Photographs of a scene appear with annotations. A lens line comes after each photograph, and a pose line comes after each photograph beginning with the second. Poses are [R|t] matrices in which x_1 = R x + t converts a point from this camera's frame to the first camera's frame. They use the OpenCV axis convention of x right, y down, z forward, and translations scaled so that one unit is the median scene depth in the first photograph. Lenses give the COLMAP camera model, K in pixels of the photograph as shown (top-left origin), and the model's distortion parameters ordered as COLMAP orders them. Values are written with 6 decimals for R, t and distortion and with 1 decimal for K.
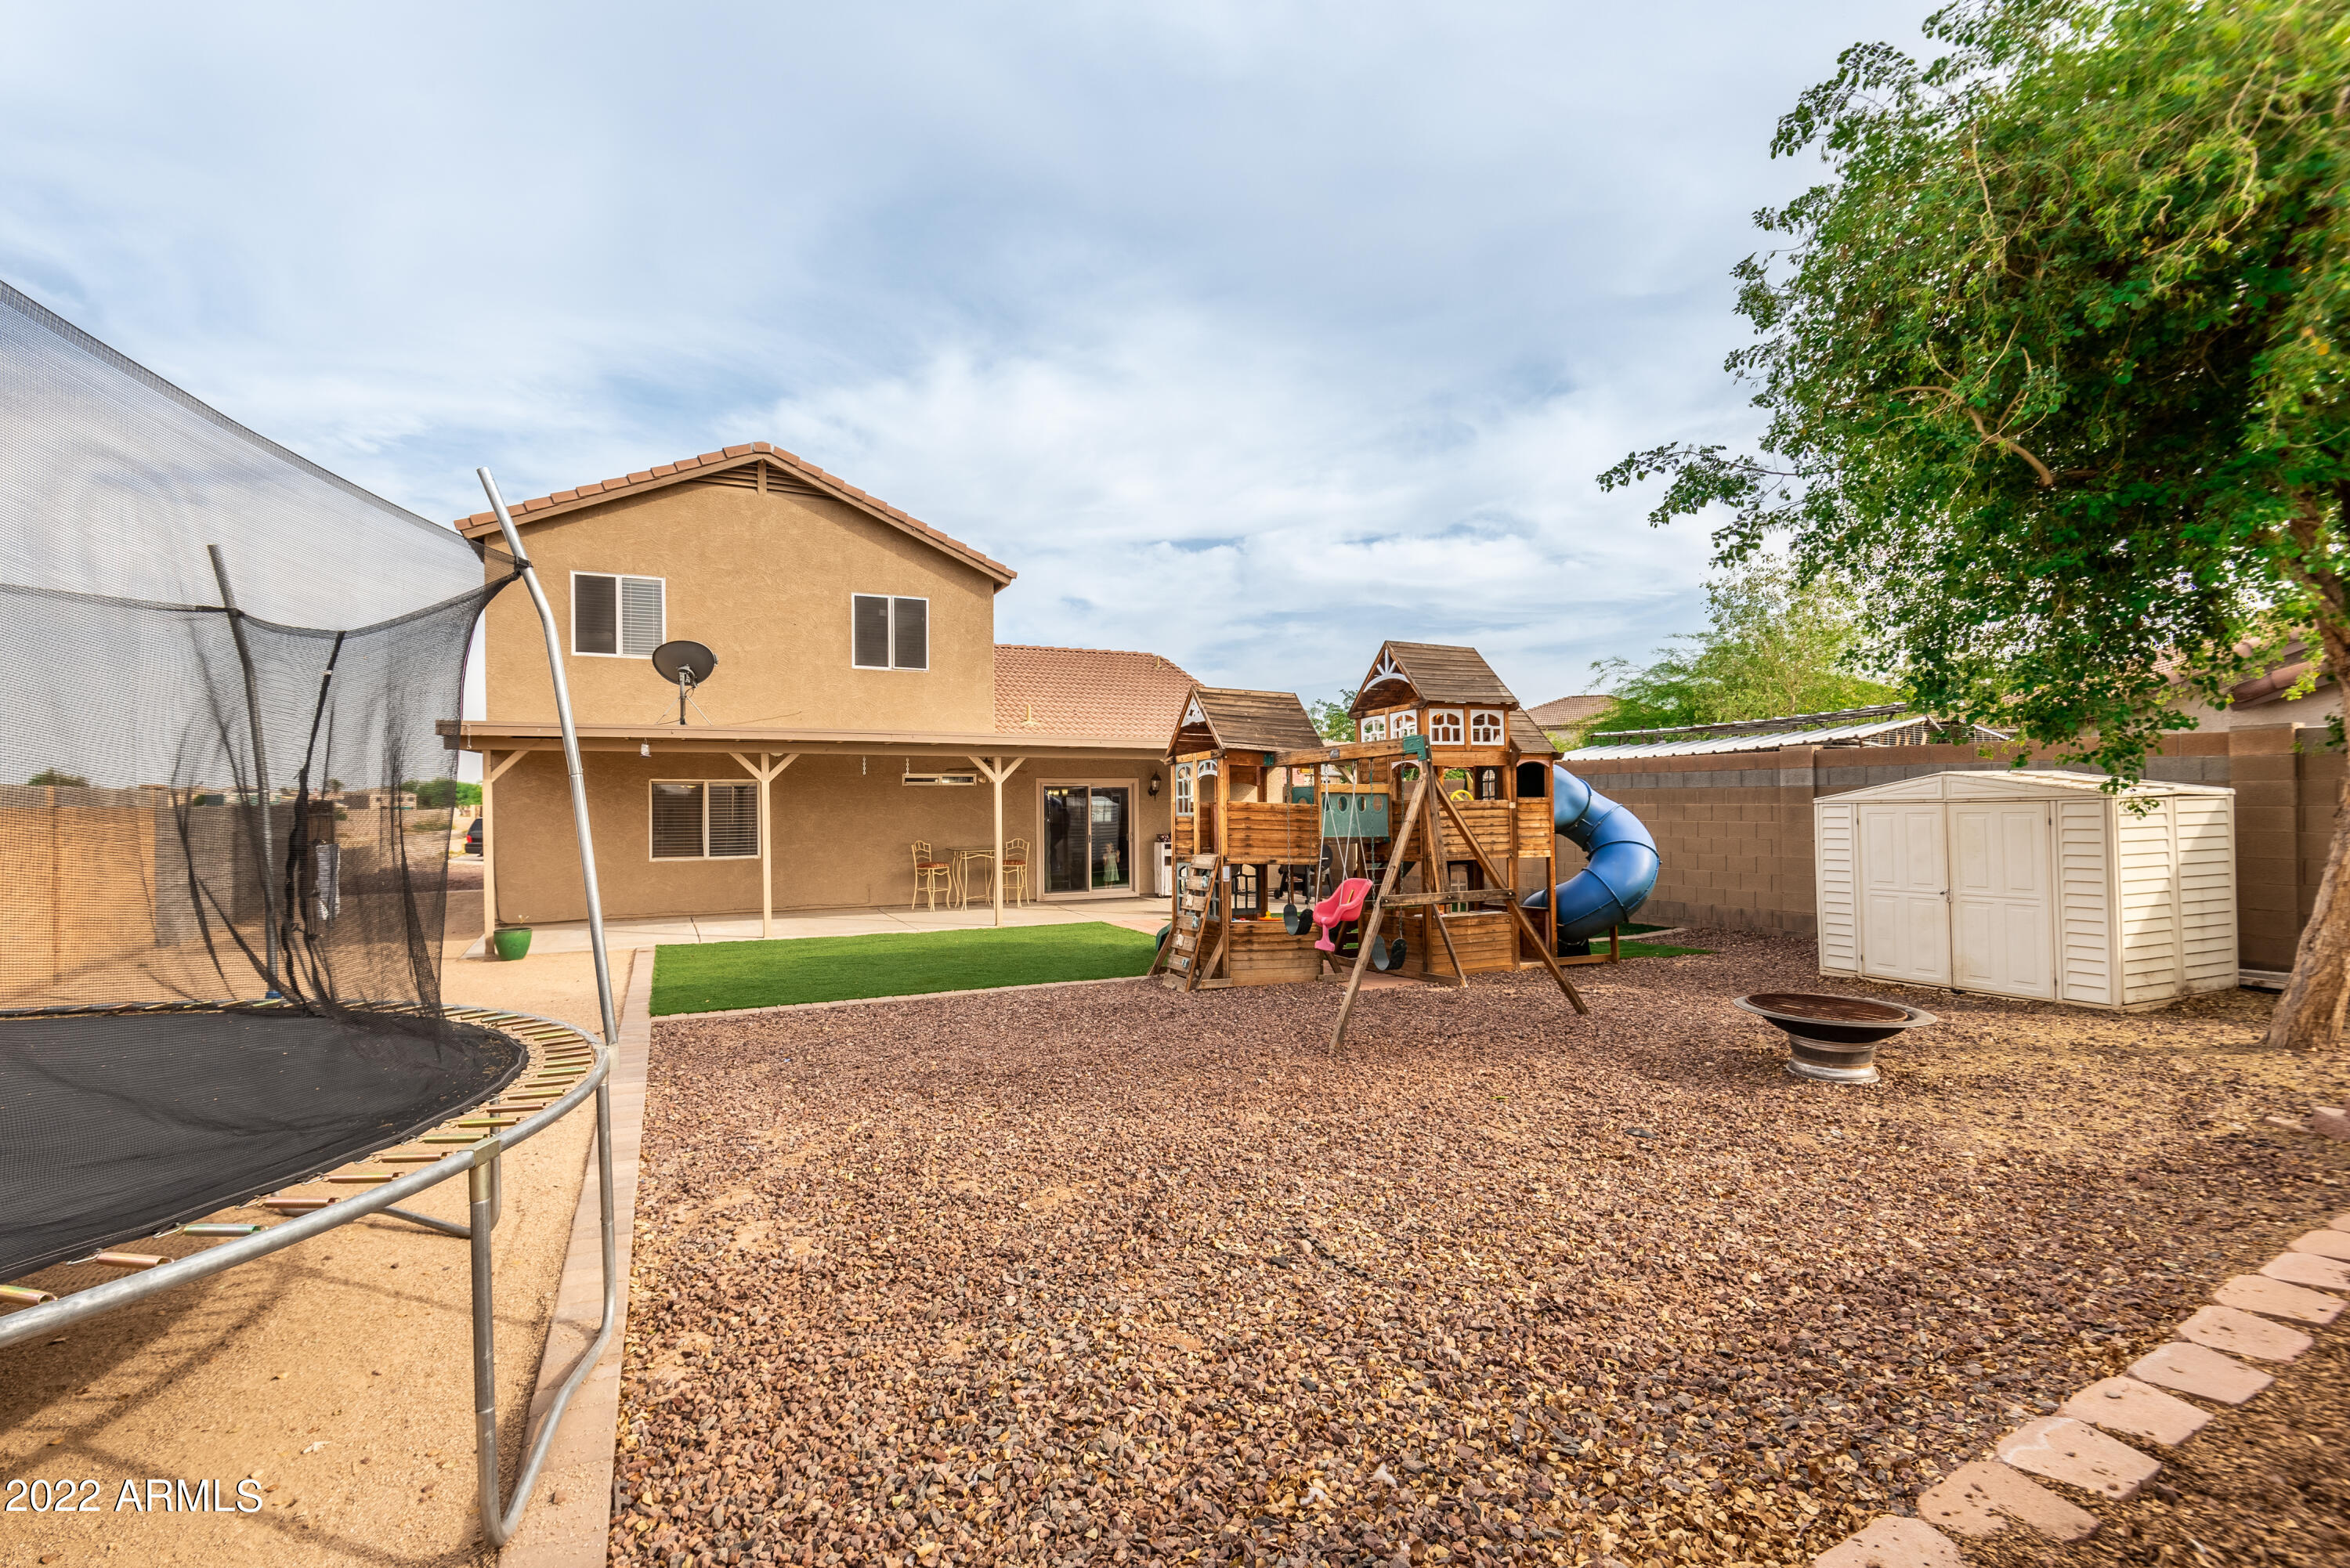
lens RADIAL K [[1078.9, 0, 1190.0], [0, 1078.9, 785.2], [0, 0, 1]] dist [0.021383, -0.013596]
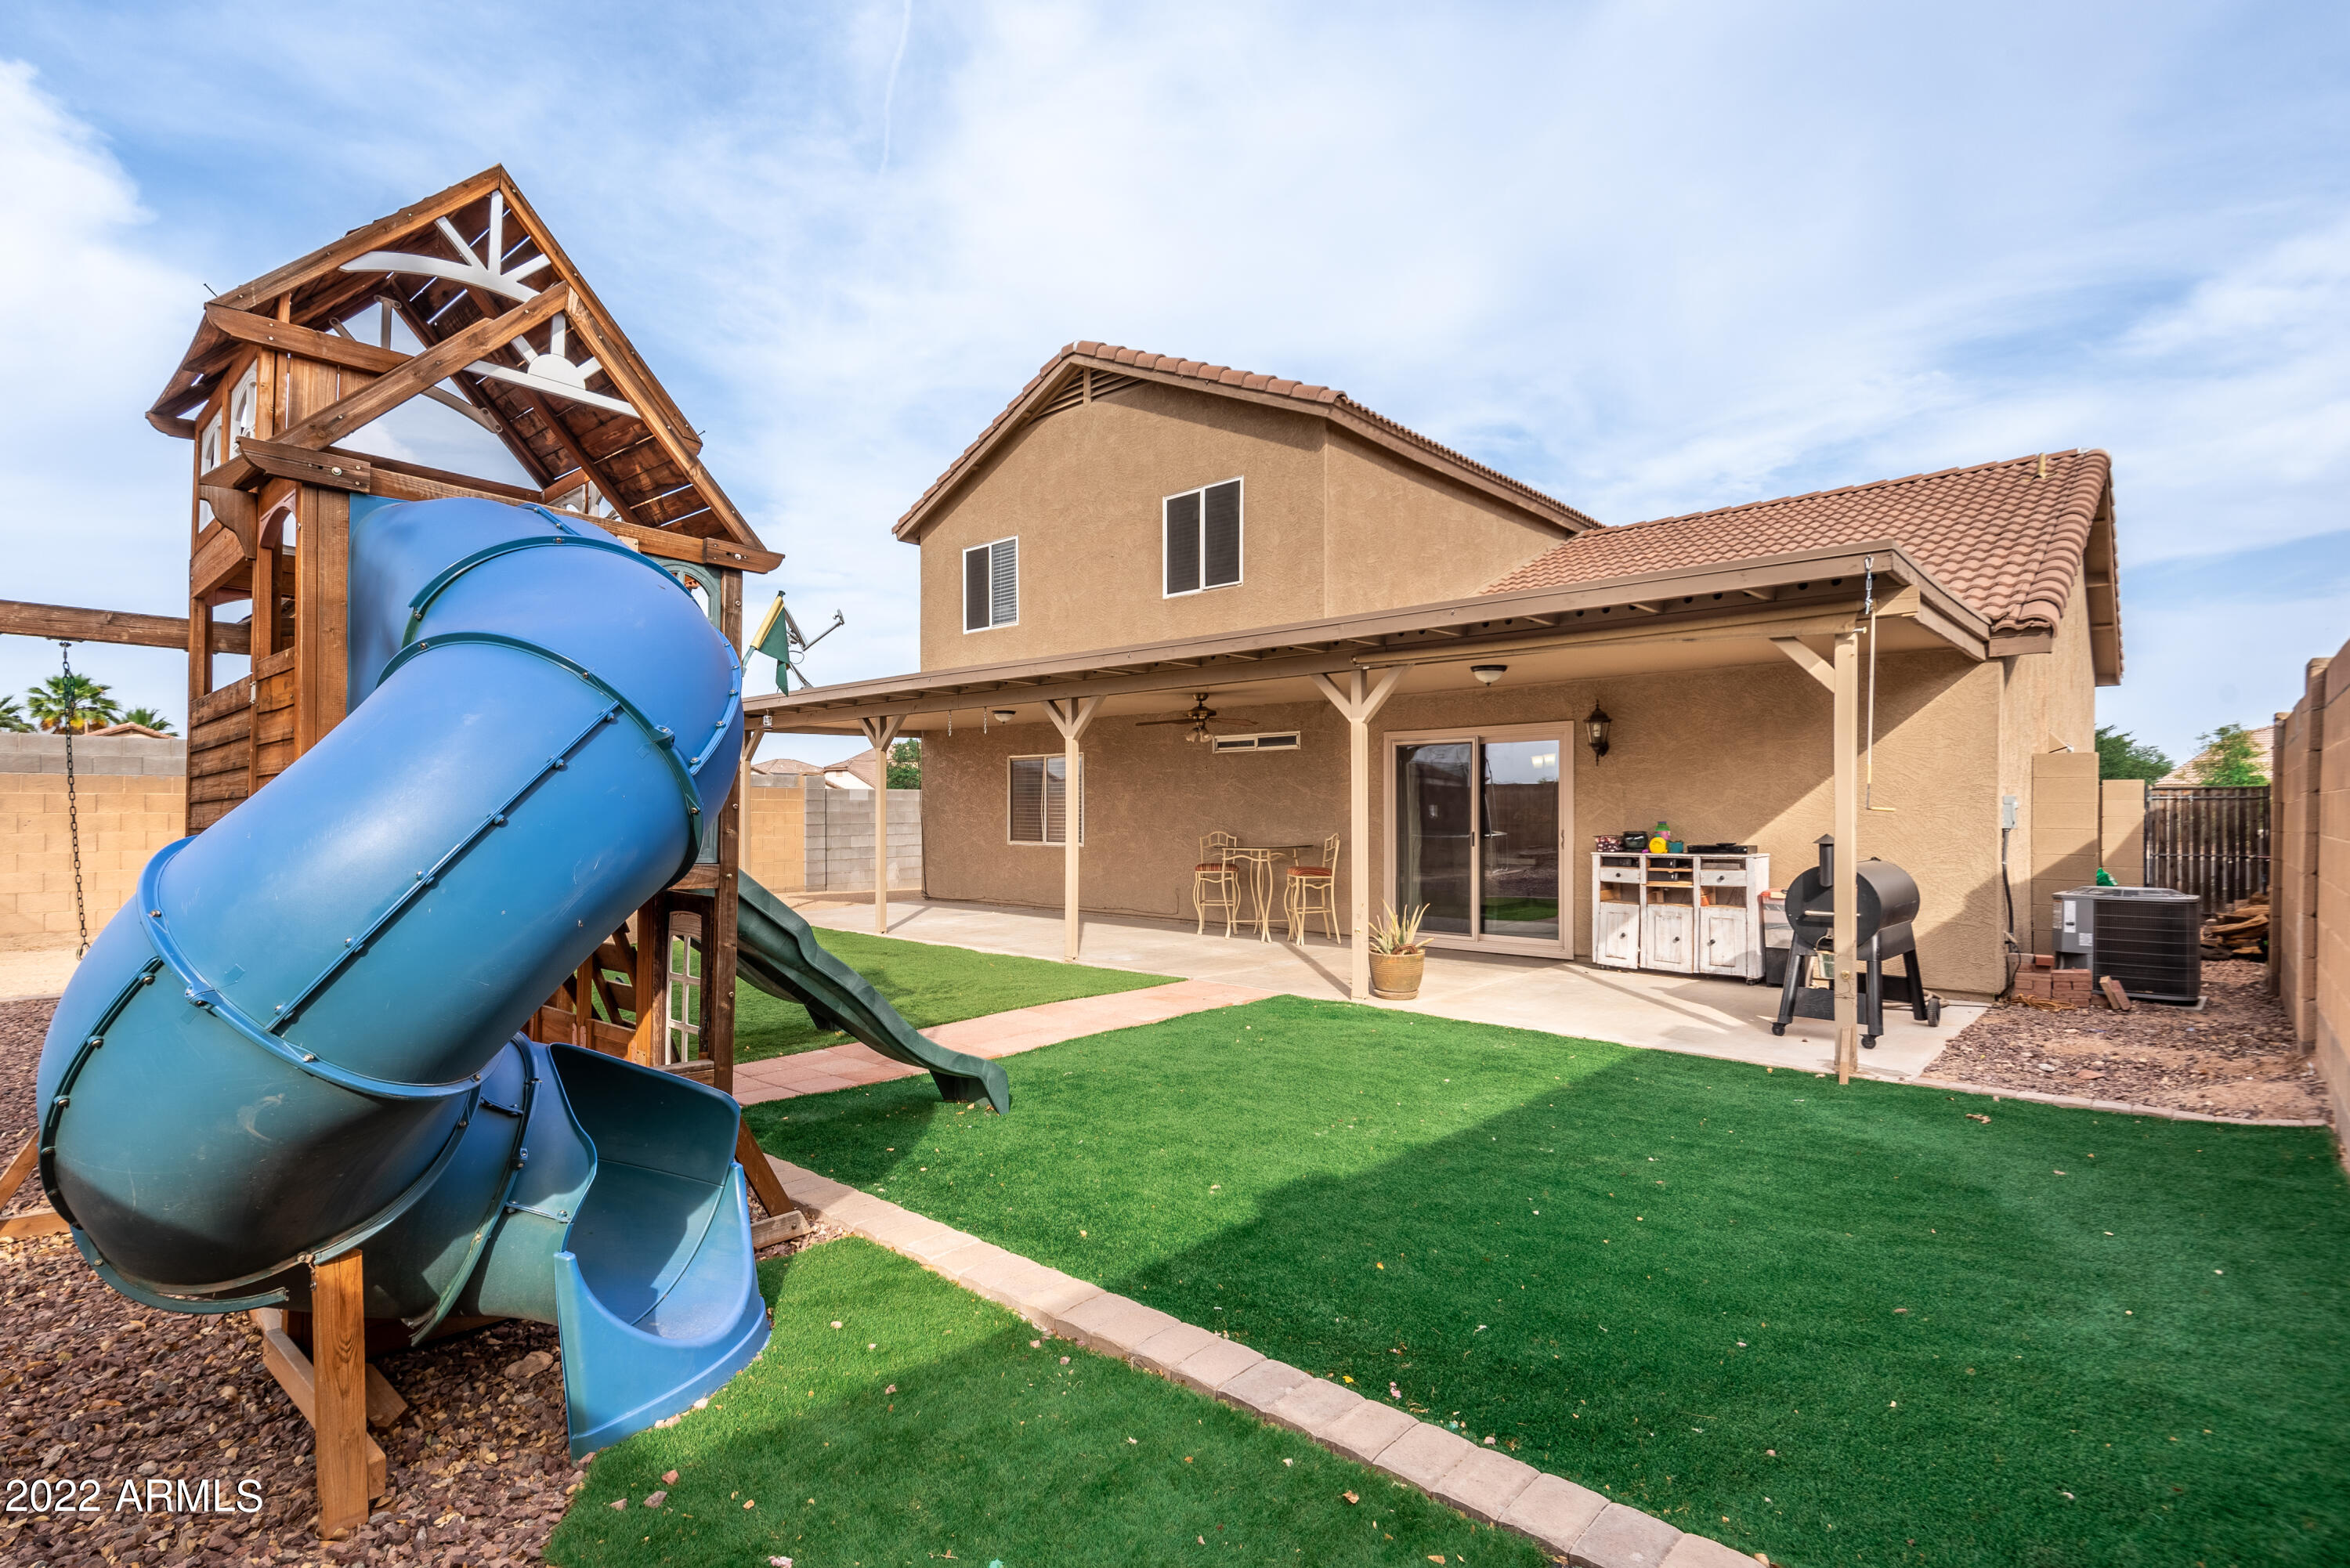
lens RADIAL K [[1078.9, 0, 1175.7], [0, 1078.9, 819.0], [0, 0, 1]] dist [0.021383, -0.013596]
pose [[0.381590, 0.008173, -0.924296, 0.393684], [0.006969, 0.999907, 0.011718, 0.036556], [0.924306, -0.010913, 0.381497, 0.738306]]
